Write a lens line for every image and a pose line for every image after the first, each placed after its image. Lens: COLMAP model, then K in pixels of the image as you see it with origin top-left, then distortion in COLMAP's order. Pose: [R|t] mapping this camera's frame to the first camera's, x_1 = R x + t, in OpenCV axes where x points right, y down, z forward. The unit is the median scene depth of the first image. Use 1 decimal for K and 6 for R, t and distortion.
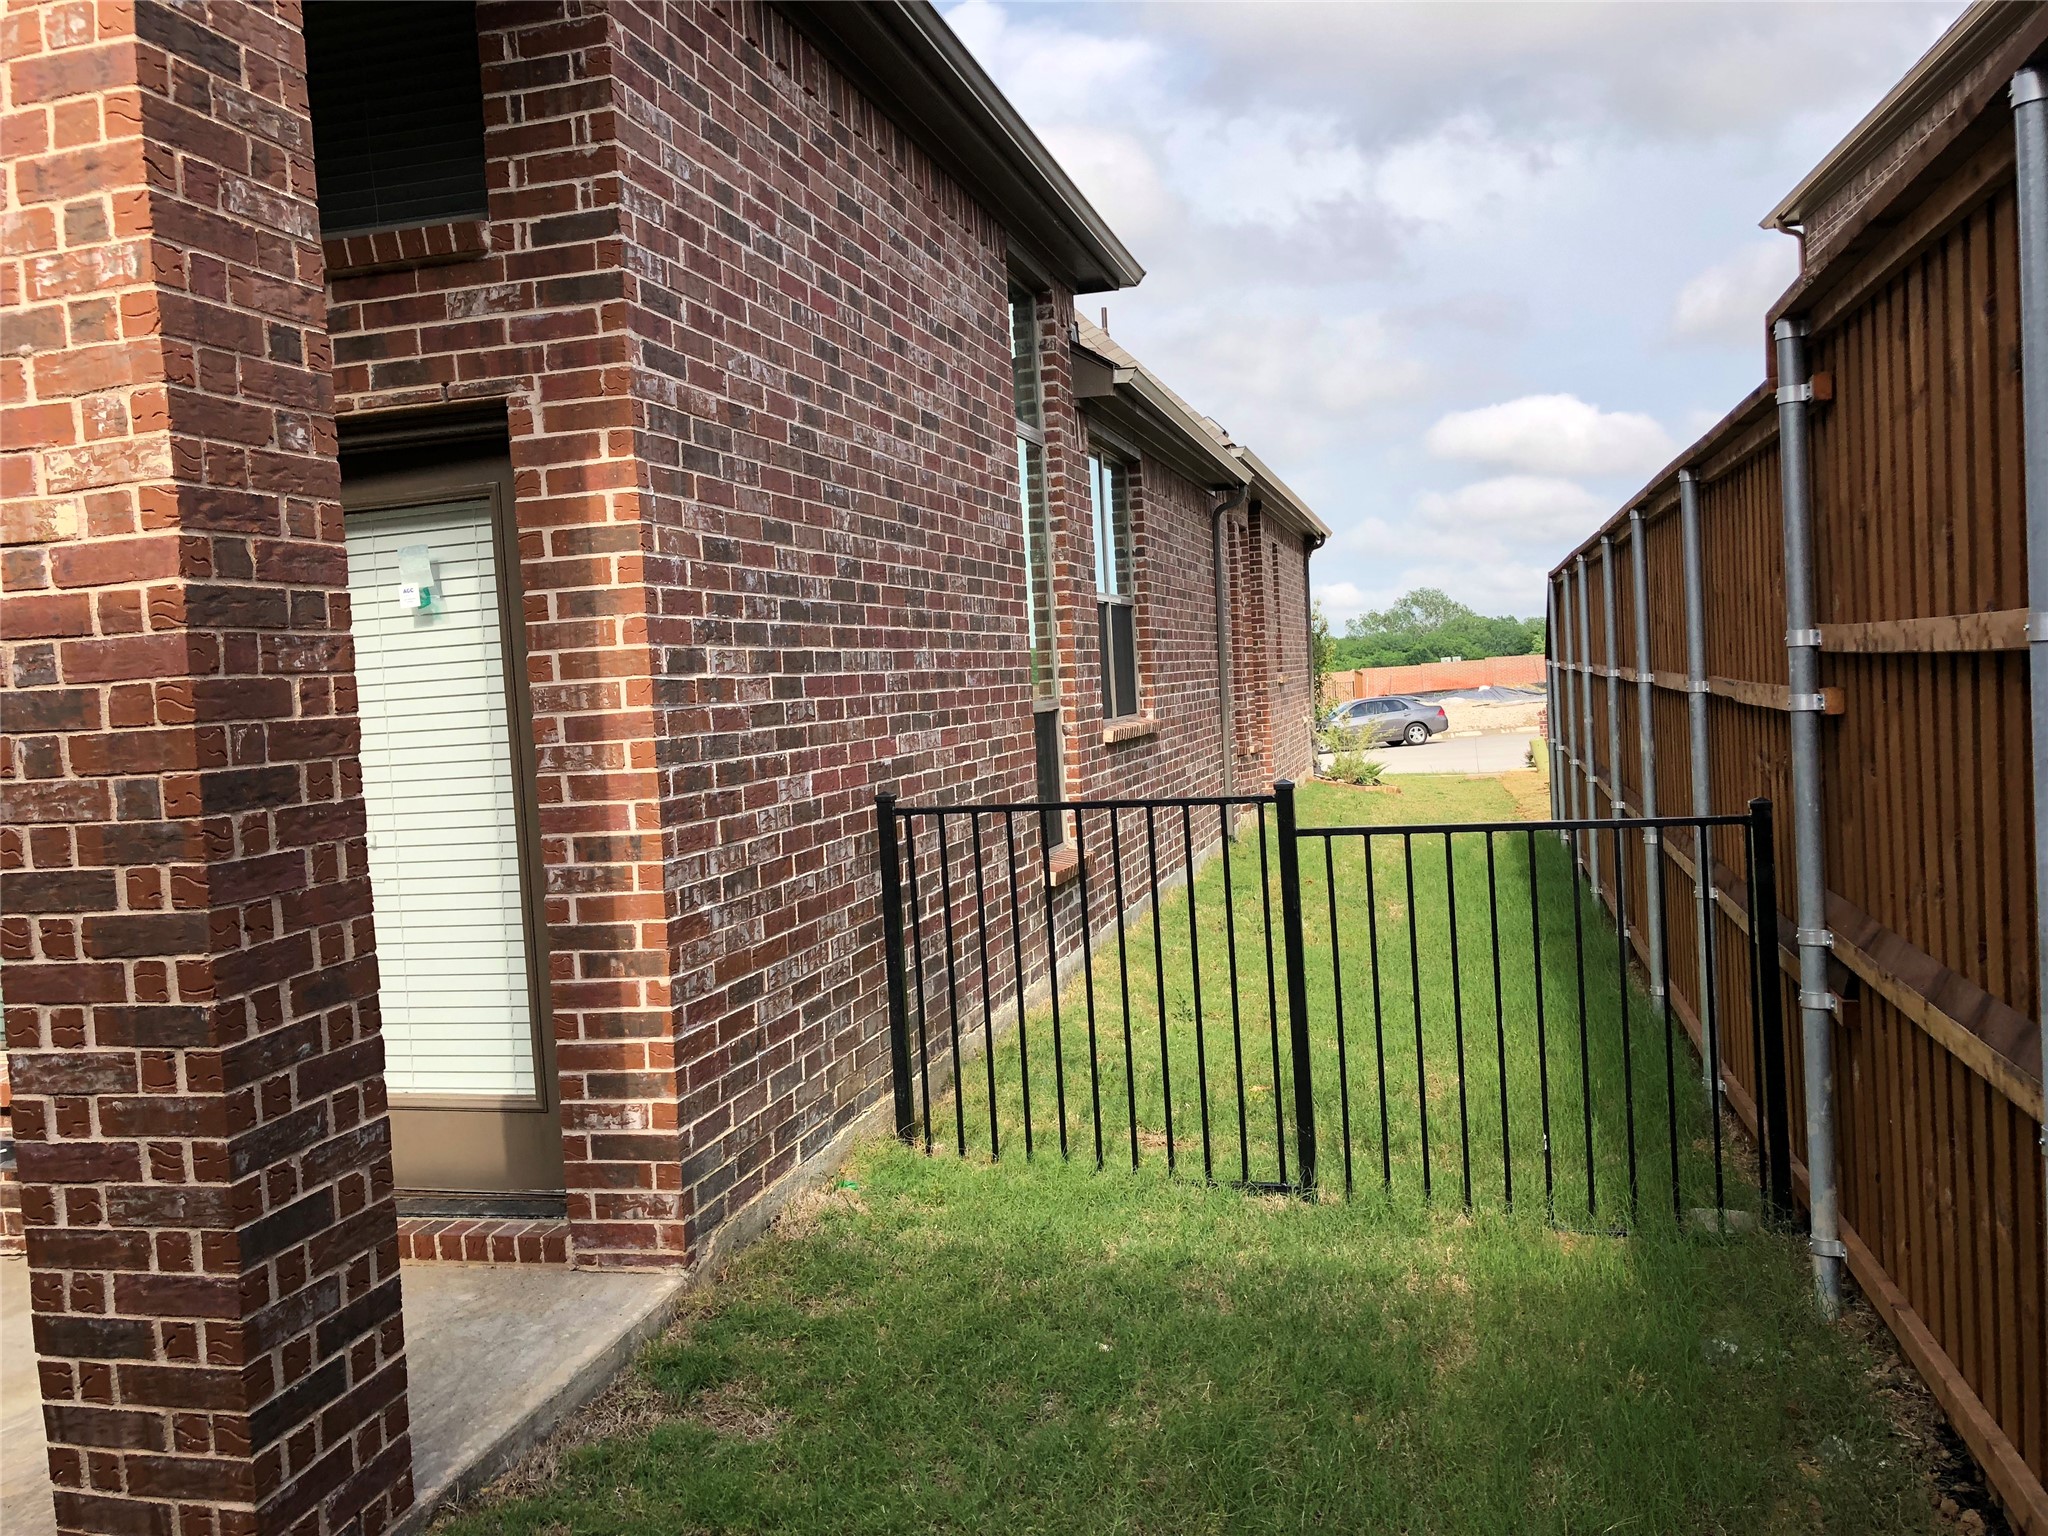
lens RADIAL K [[1705.4, 0, 1024.0], [0, 1705.4, 768.0], [0, 0, 1]] dist [0.015269, 0.009582]
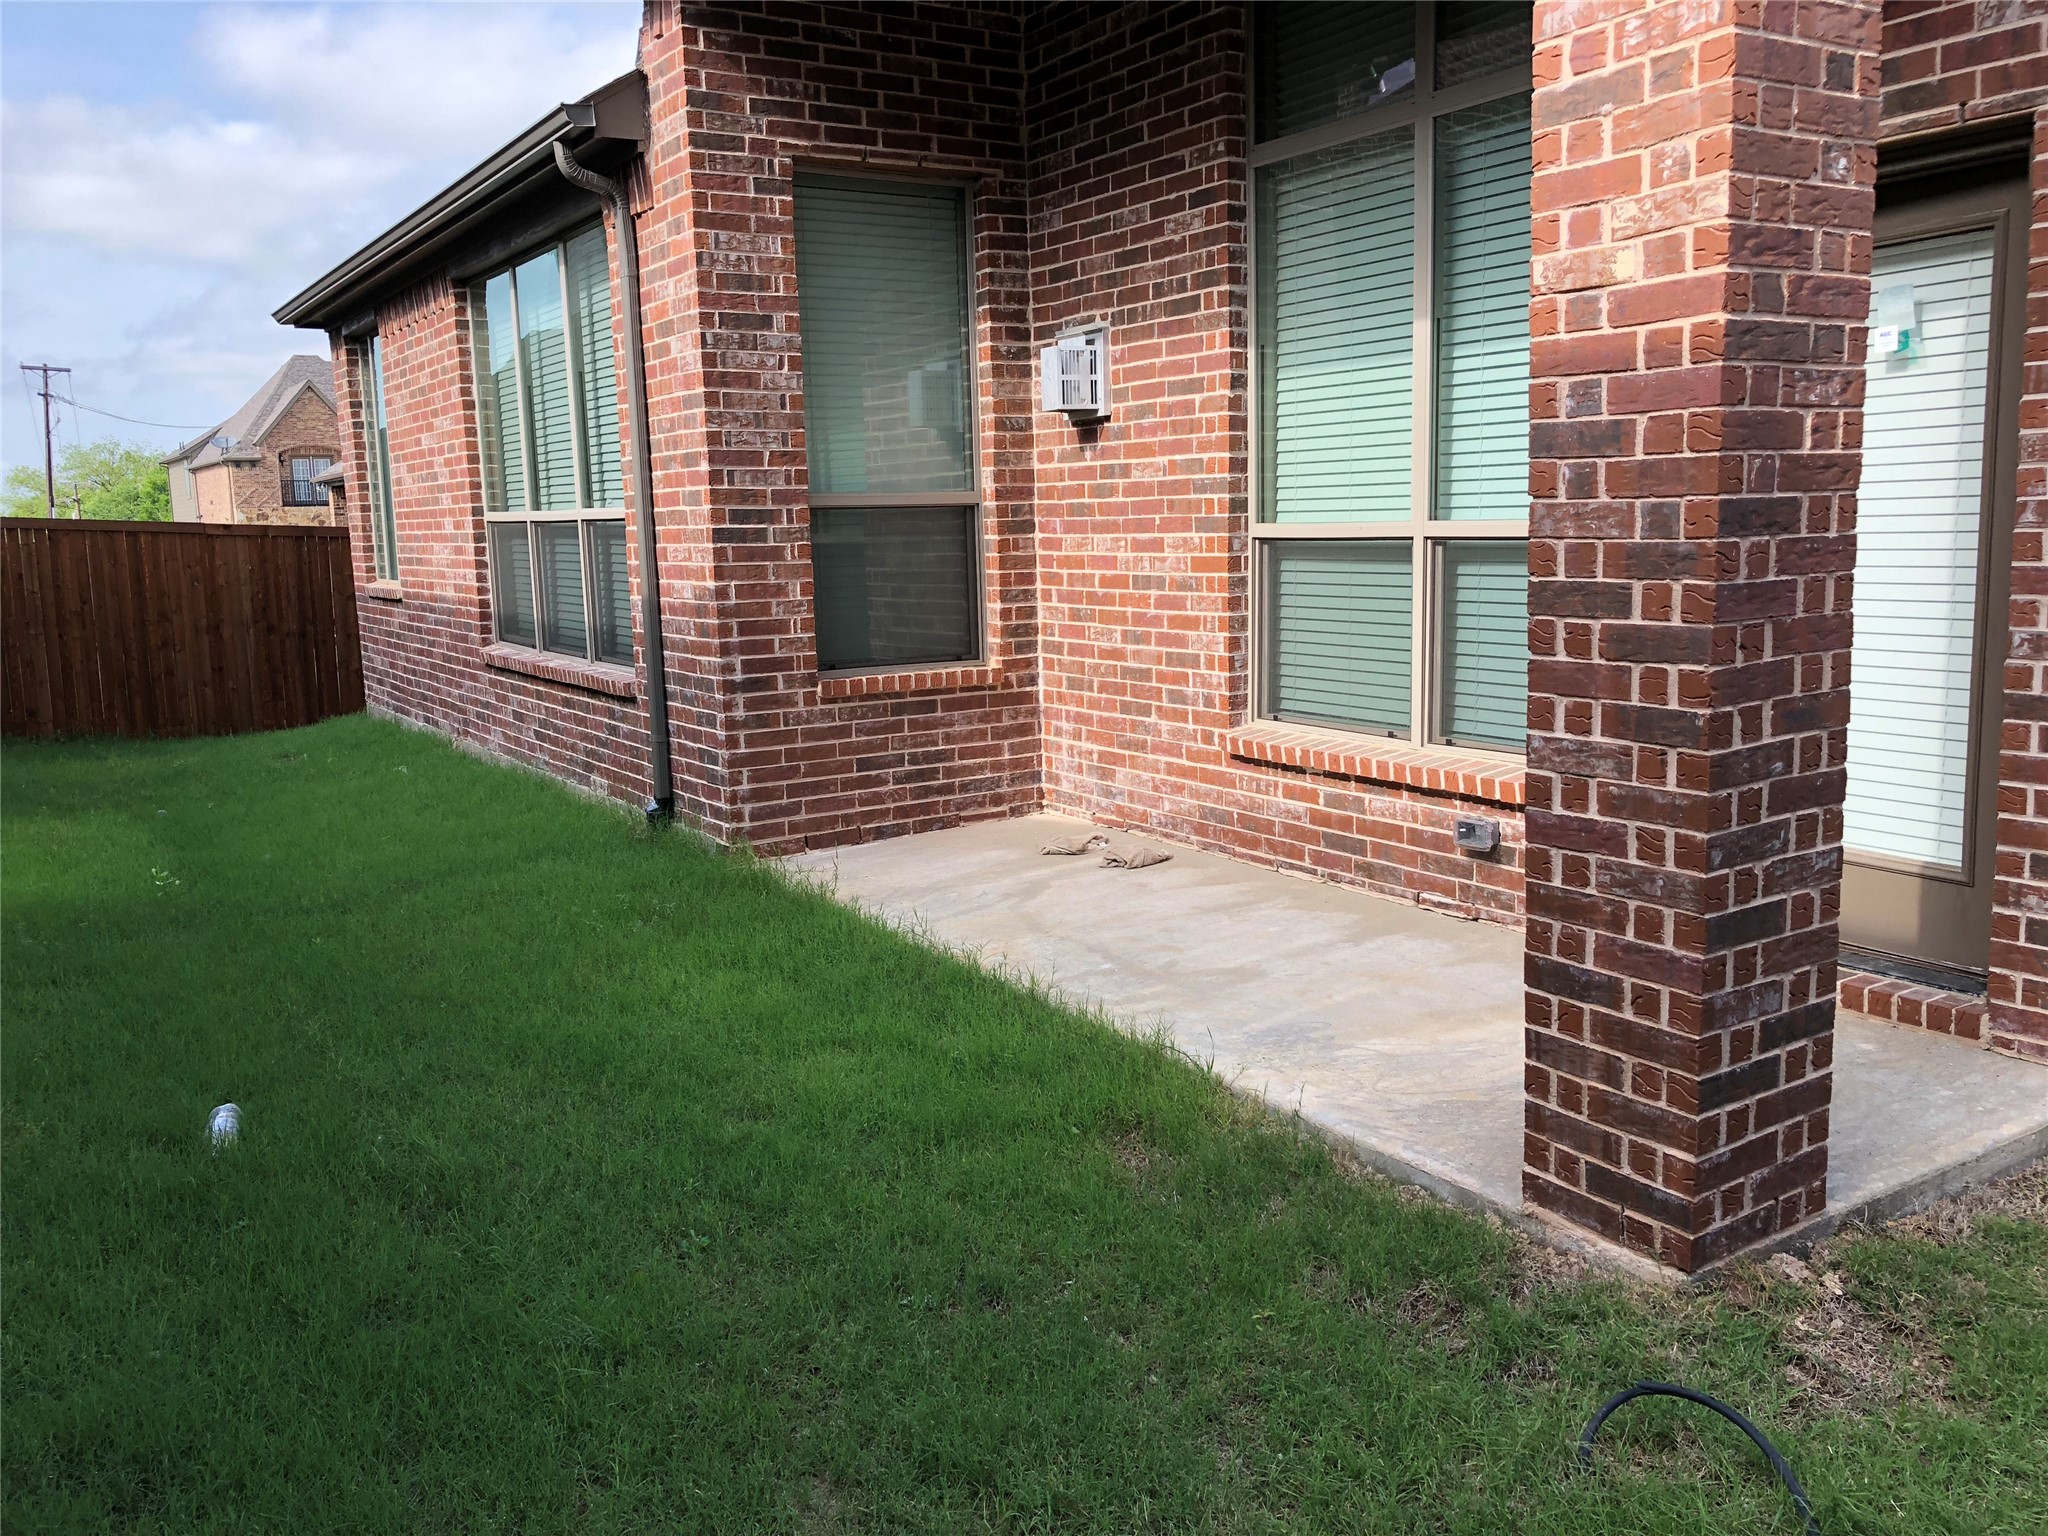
lens RADIAL K [[1693.9, 0, 1024.0], [0, 1693.9, 768.0], [0, 0, 1]] dist [0.014037, 0.004290]
pose [[0.726536, 0.139678, -0.672782, -0.051826], [-0.050432, 0.987320, 0.150519, 0.030107], [0.685276, -0.075428, 0.724367, -0.085215]]
